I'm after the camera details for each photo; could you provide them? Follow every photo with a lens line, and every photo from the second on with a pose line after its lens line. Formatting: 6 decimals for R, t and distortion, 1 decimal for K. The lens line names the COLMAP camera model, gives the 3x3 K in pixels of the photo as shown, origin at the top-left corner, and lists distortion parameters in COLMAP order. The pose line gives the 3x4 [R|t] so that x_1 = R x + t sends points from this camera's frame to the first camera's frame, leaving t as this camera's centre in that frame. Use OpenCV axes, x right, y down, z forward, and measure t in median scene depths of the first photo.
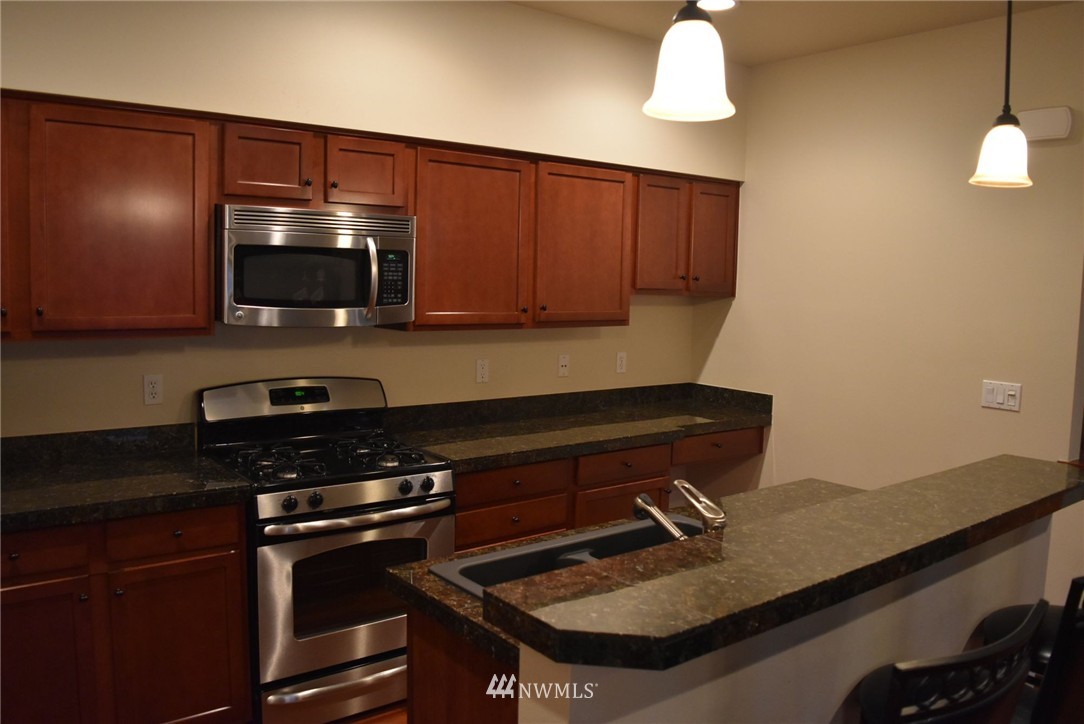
lens RADIAL K [[849.9, 0, 543.2], [0, 849.9, 357.8], [0, 0, 1]] dist [-0.097871, 0.024762]
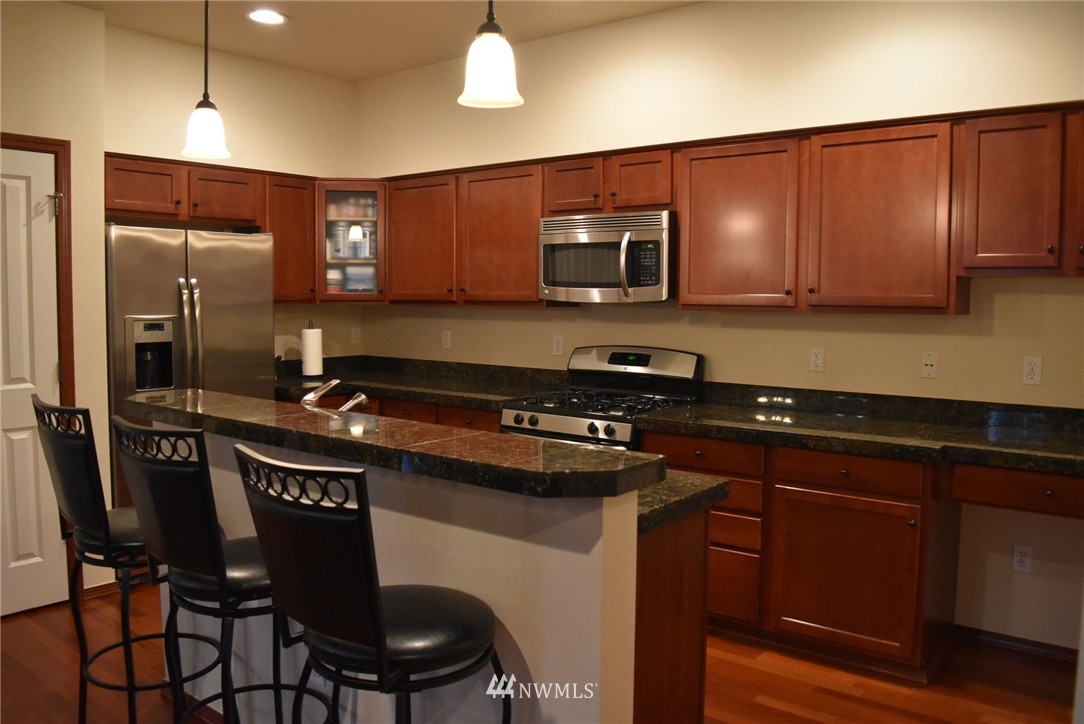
lens RADIAL K [[849.9, 0, 541.1], [0, 849.9, 359.3], [0, 0, 1]] dist [-0.097871, 0.024762]
pose [[0.238883, 0.051823, -0.969664, 1.024487], [-0.092232, 0.995271, 0.030469, 0.019691], [0.966658, 0.082156, 0.242533, 0.606400]]
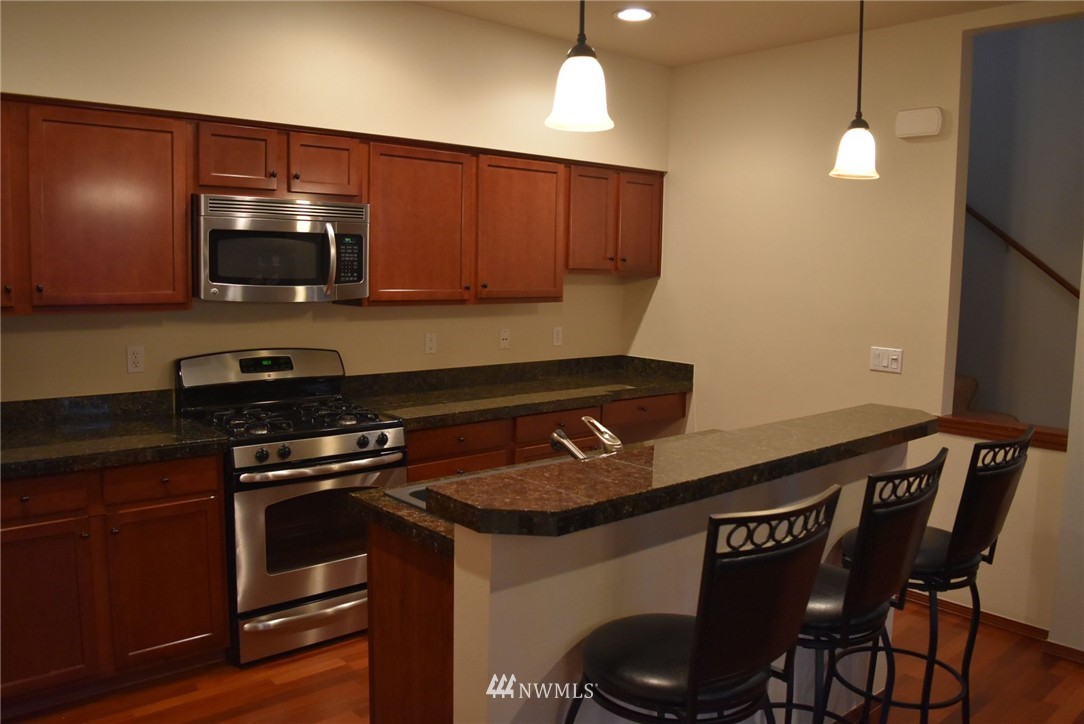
lens RADIAL K [[849.9, 0, 544.5], [0, 849.9, 356.4], [0, 0, 1]] dist [-0.097871, 0.024762]
pose [[0.998357, -0.009667, 0.056486, 0.018696], [0.008875, 0.999859, 0.014249, 0.023338], [-0.056616, -0.013724, 0.998302, -0.149970]]
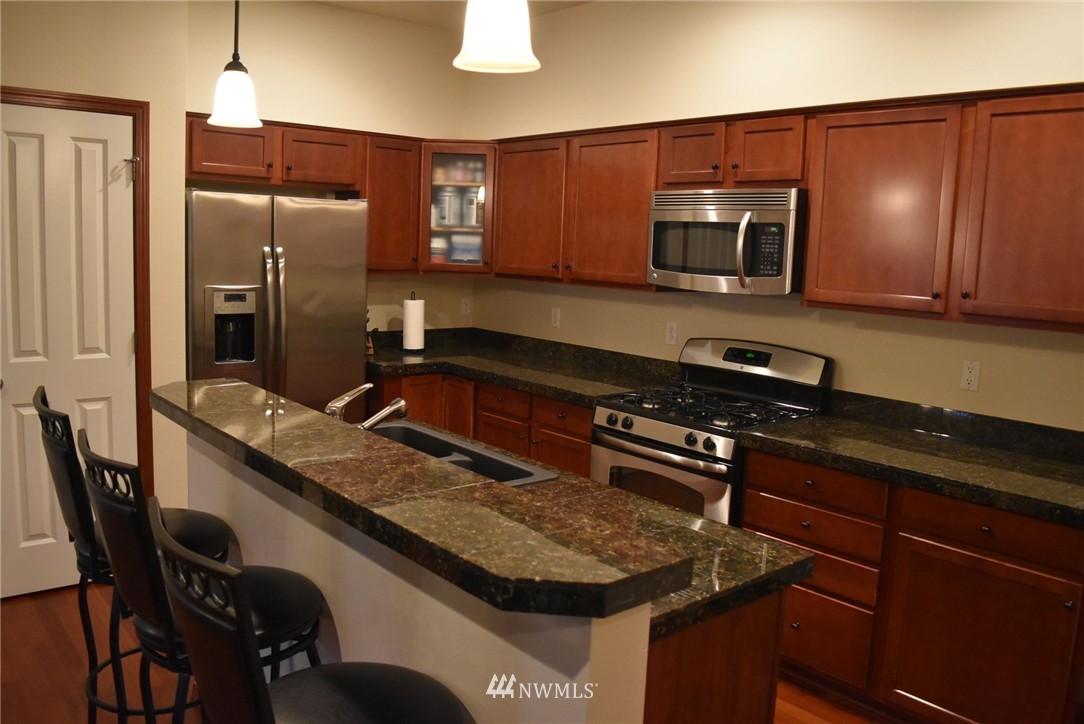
lens RADIAL K [[849.9, 0, 540.4], [0, 849.9, 356.5], [0, 0, 1]] dist [-0.097871, 0.024762]
pose [[0.043290, 0.110240, -0.992962, 0.889176], [-0.131487, 0.985877, 0.103721, -0.039086], [0.990372, 0.126071, 0.057174, 0.725745]]
